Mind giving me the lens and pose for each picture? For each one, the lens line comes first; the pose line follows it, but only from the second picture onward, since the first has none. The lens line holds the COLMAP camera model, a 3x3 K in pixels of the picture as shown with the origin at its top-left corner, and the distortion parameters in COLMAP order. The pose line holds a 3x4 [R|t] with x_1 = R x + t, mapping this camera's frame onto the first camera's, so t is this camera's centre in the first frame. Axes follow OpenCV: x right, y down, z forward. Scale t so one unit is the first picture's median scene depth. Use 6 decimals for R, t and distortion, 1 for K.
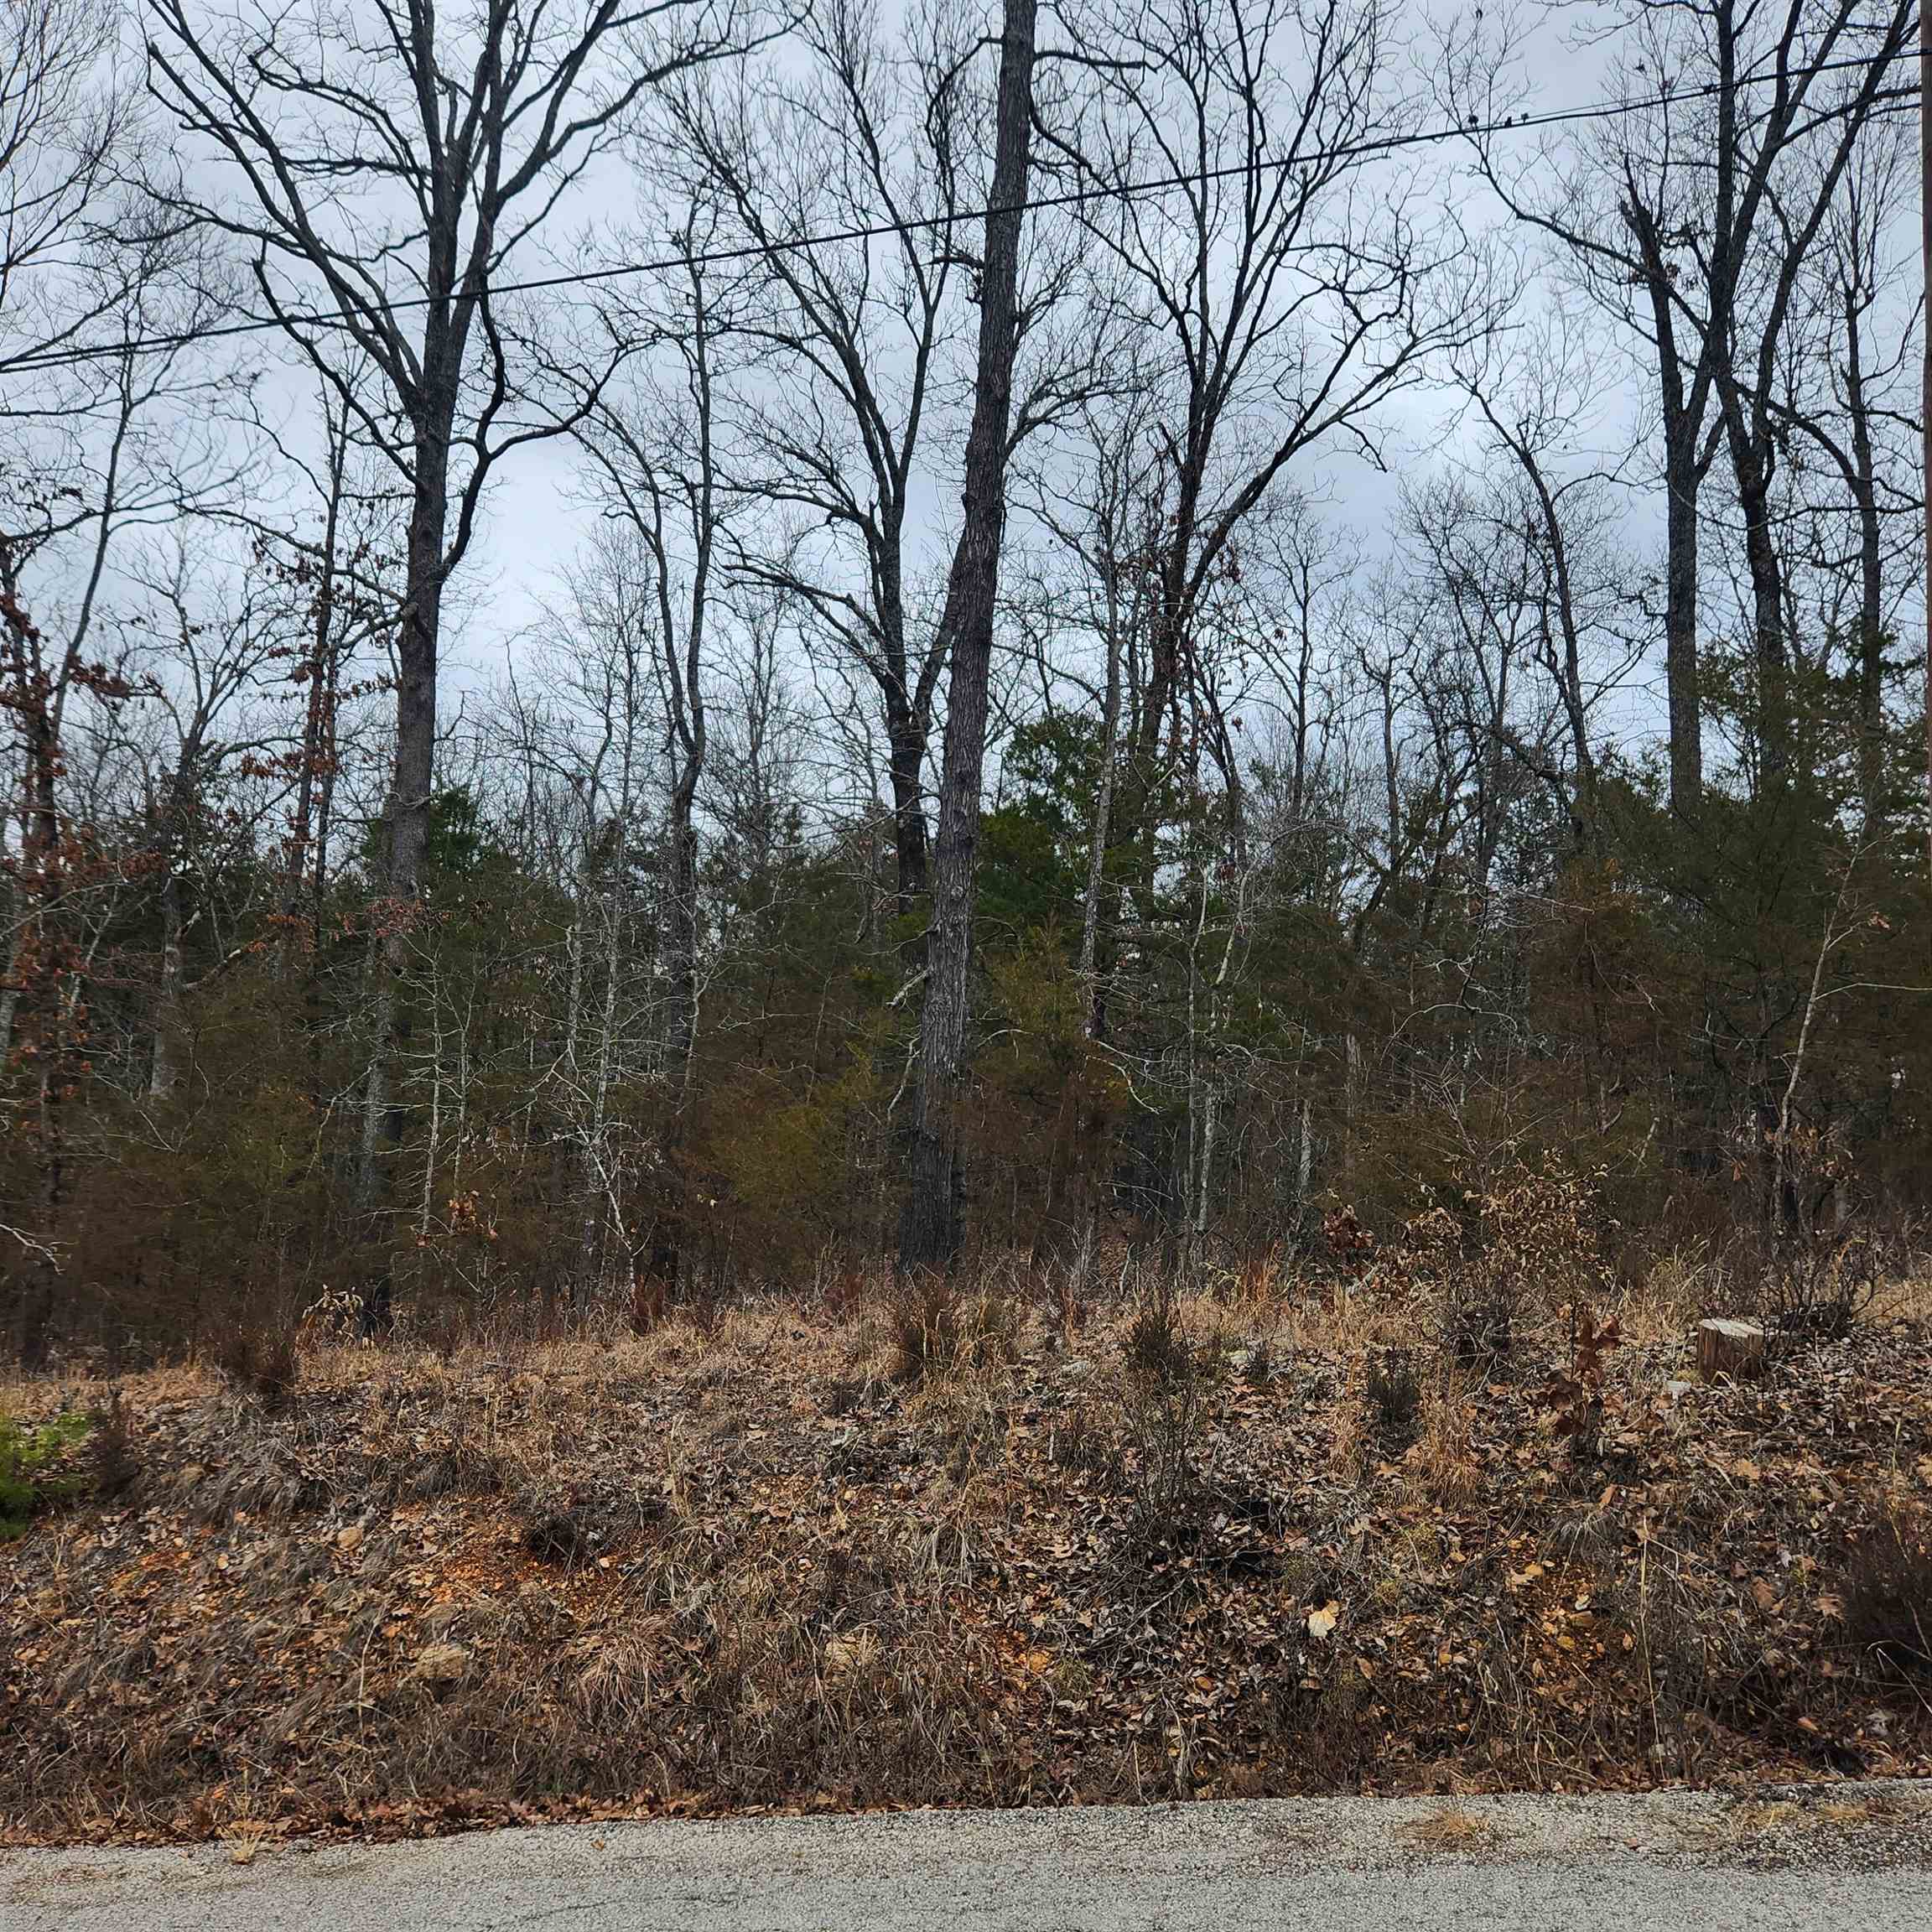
lens RADIAL K [[1699.3, 0, 934.8], [0, 1699.3, 954.4], [0, 0, 1]] dist [0.089274, -0.081661]
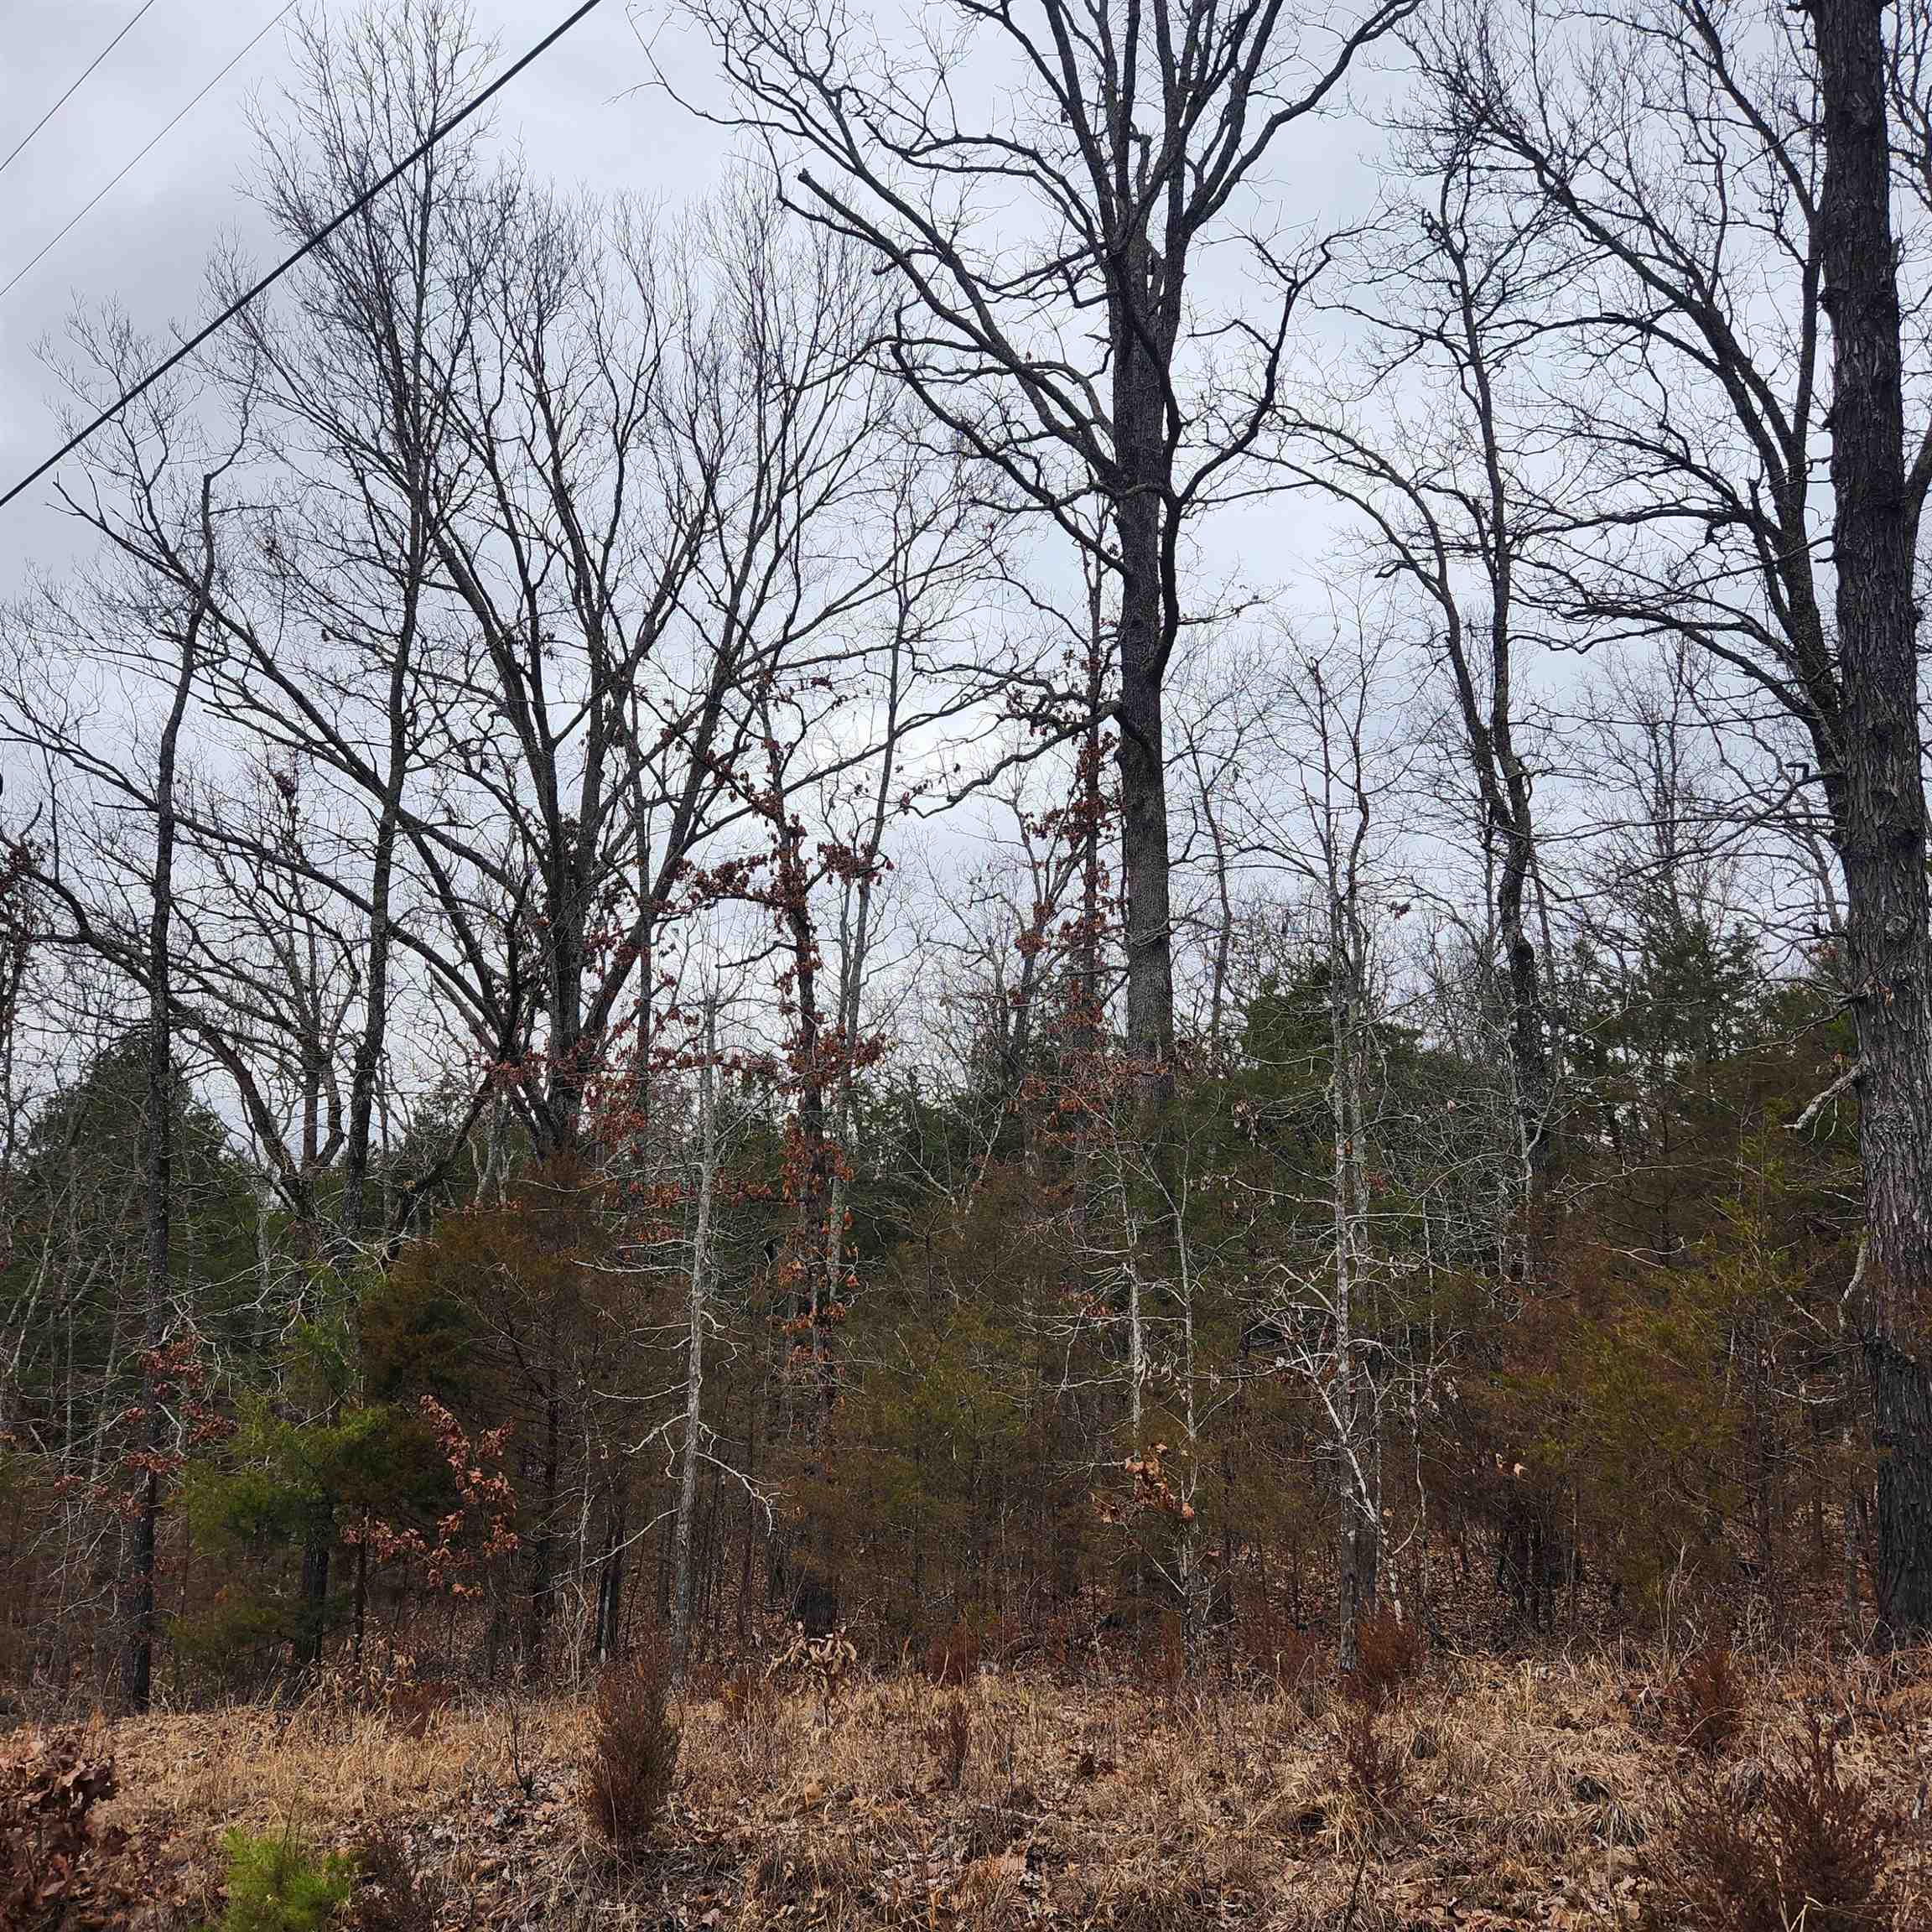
lens RADIAL K [[1699.3, 0, 958.3], [0, 1699.3, 985.0], [0, 0, 1]] dist [0.089274, -0.081661]
pose [[0.854557, -0.129779, -0.502881, 0.030076], [0.080460, 0.989667, -0.118678, 0.024706], [0.513087, 0.060956, 0.856169, 0.299399]]
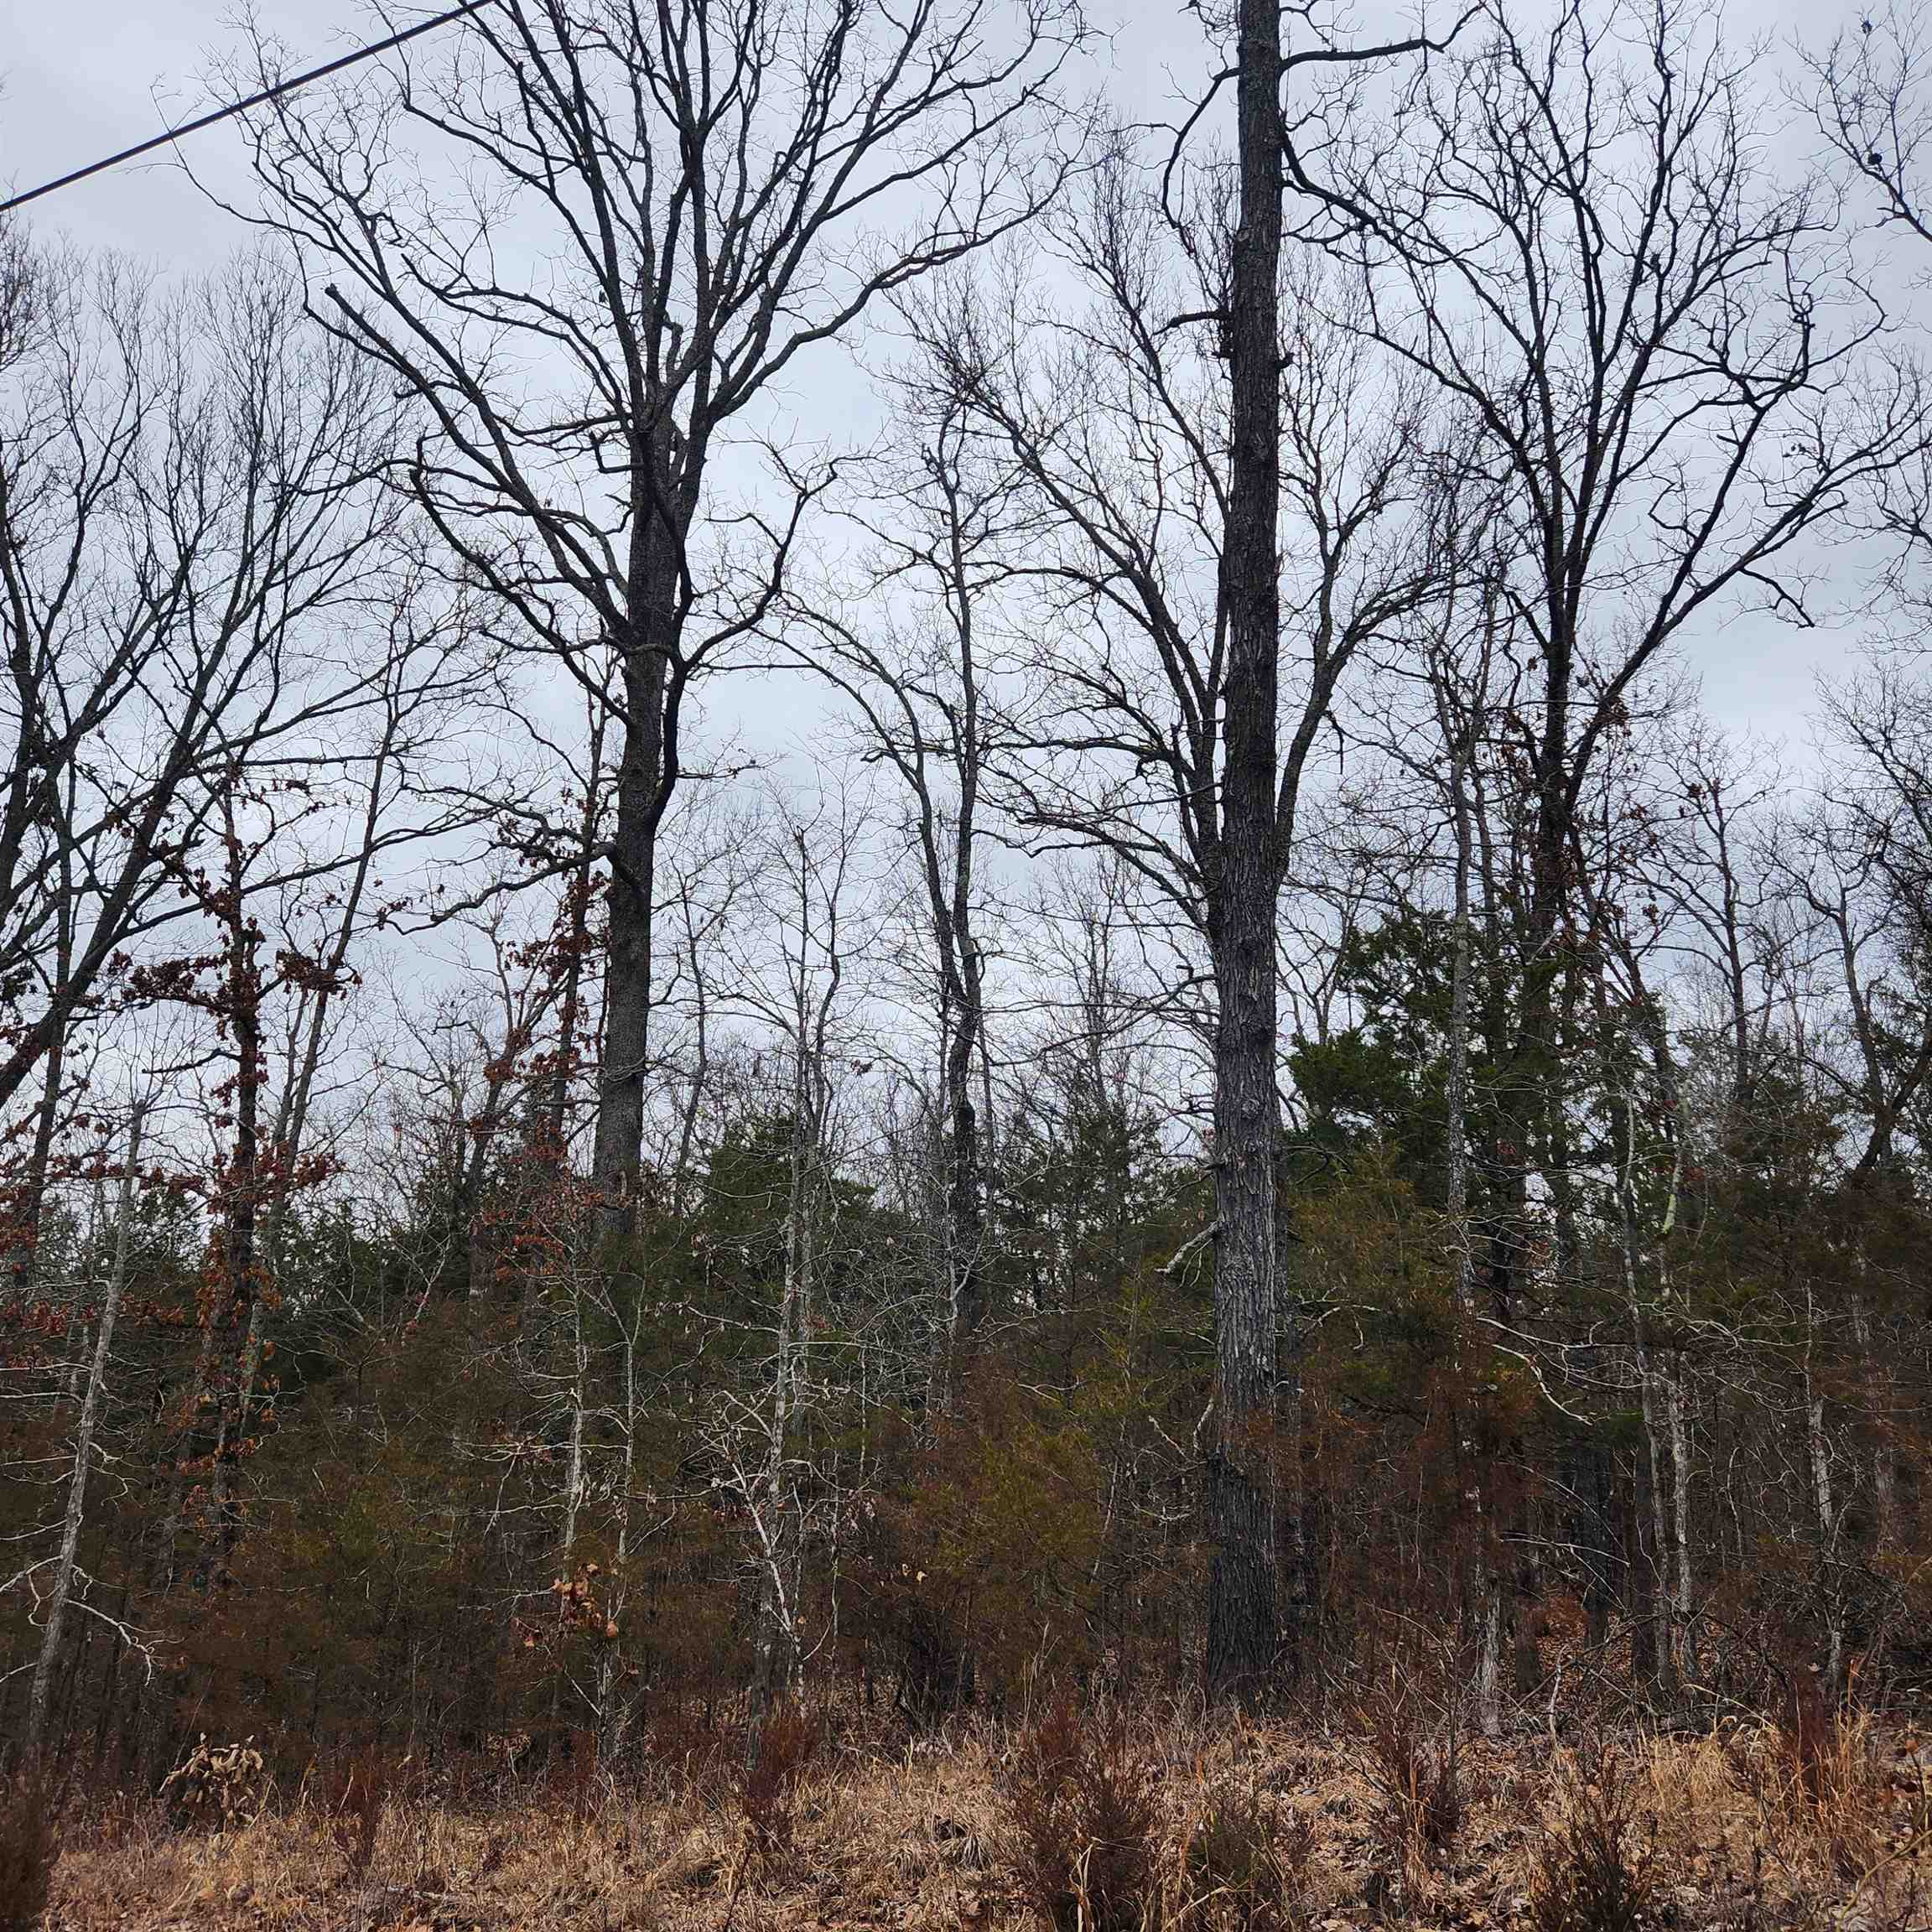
lens RADIAL K [[1699.3, 0, 970.5], [0, 1699.3, 995.0], [0, 0, 1]] dist [0.089274, -0.081661]
pose [[0.975622, -0.083943, -0.202771, 0.042511], [0.047054, 0.982480, -0.180330, 0.035521], [0.214356, 0.166392, 0.962479, 0.261208]]
